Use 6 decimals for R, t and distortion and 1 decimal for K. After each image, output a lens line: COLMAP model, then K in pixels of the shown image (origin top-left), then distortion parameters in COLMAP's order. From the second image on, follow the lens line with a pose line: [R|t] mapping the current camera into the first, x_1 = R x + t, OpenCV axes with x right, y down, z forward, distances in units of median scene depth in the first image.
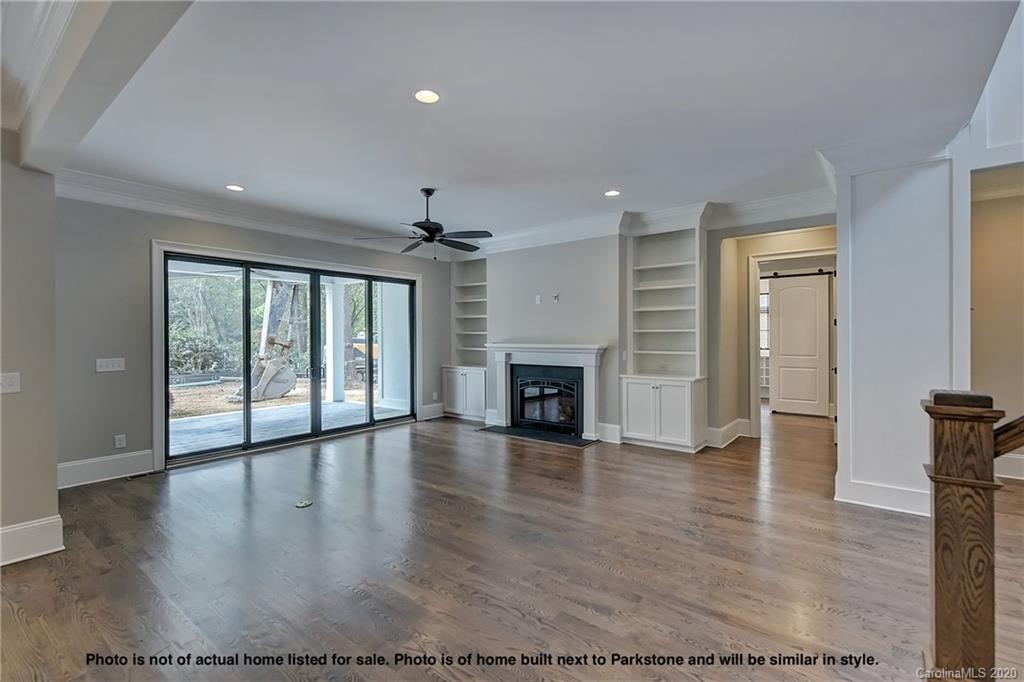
lens RADIAL K [[467.5, 0, 513.0], [0, 467.5, 339.7], [0, 0, 1]] dist [0.001059, 0.000397]
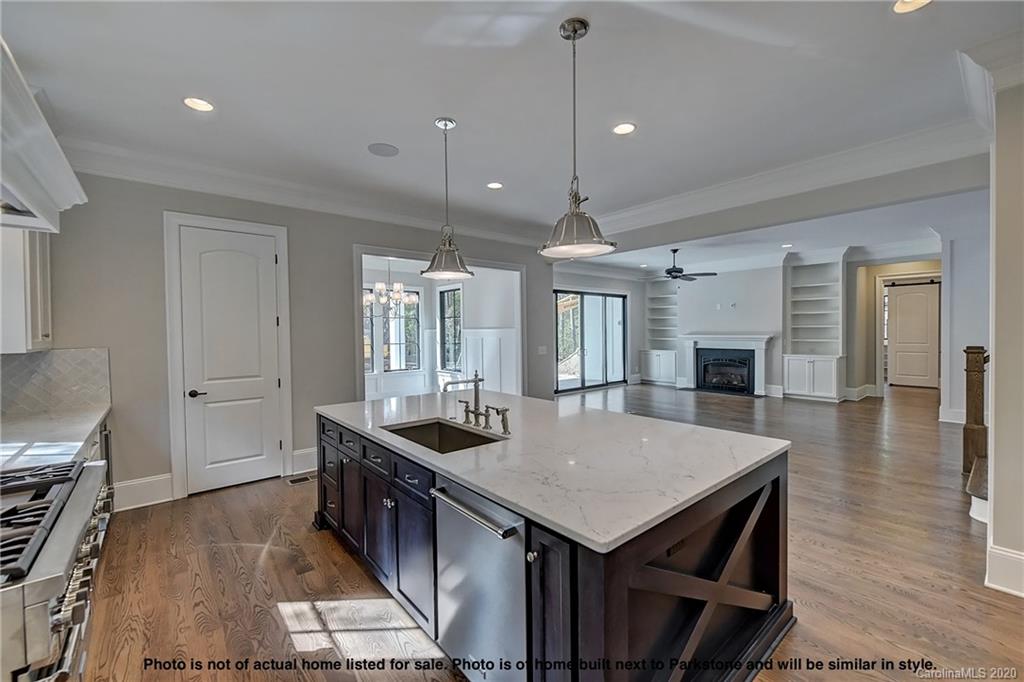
lens RADIAL K [[421.2, 0, 511.3], [0, 421.2, 338.2], [0, 0, 1]] dist [-0.000569, -0.000268]
pose [[0.978948, -0.002015, -0.204100, -0.363844], [0.004417, 0.999926, 0.011314, 0.000293], [0.204062, -0.011977, 0.978885, -0.562828]]
